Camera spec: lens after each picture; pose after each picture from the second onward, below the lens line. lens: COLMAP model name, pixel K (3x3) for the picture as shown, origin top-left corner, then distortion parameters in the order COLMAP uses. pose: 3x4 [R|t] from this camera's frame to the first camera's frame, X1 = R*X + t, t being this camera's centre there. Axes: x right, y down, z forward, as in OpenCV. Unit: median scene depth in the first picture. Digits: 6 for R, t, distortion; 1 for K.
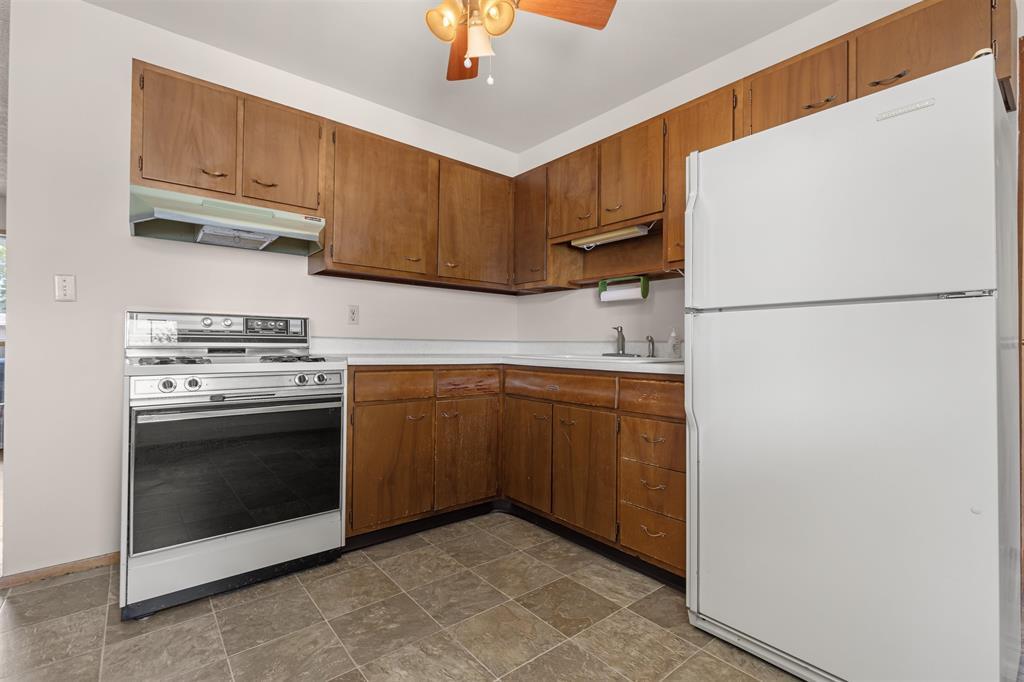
lens RADIAL K [[462.9, 0, 512.0], [0, 462.9, 341.0], [0, 0, 1]] dist [-0.000962, 0.000048]
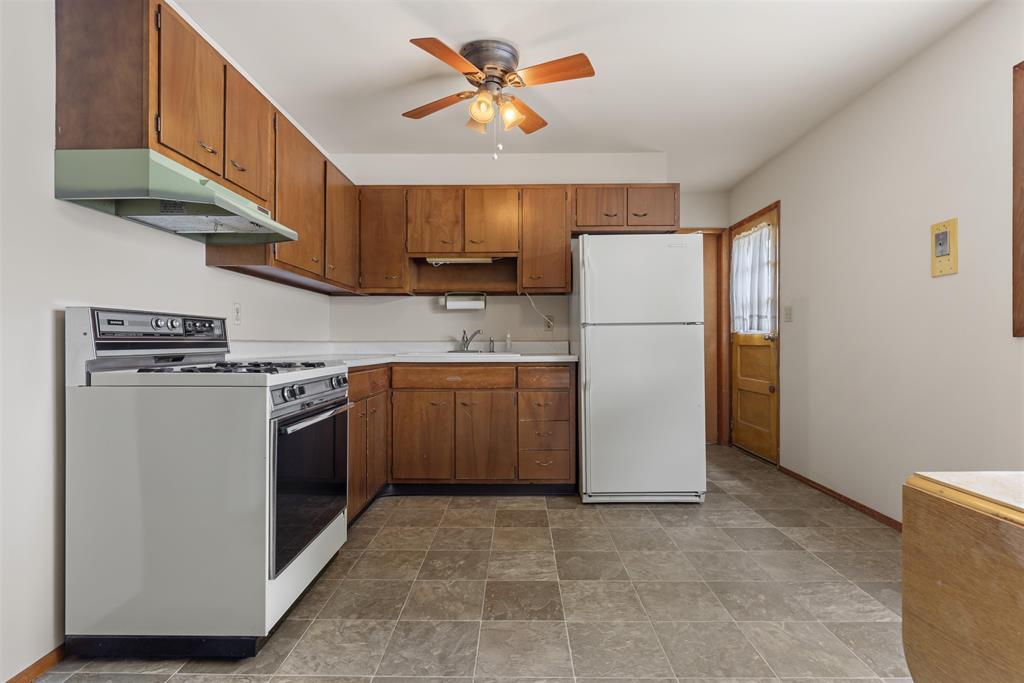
lens RADIAL K [[518.0, 0, 512.0], [0, 518.0, 341.5], [0, 0, 1]] dist [-0.001154, 0.000129]
pose [[0.633923, -0.012180, 0.773300, -0.928990], [0.002801, 0.999906, 0.013452, -0.019694], [-0.773391, -0.006361, 0.633897, -0.024648]]
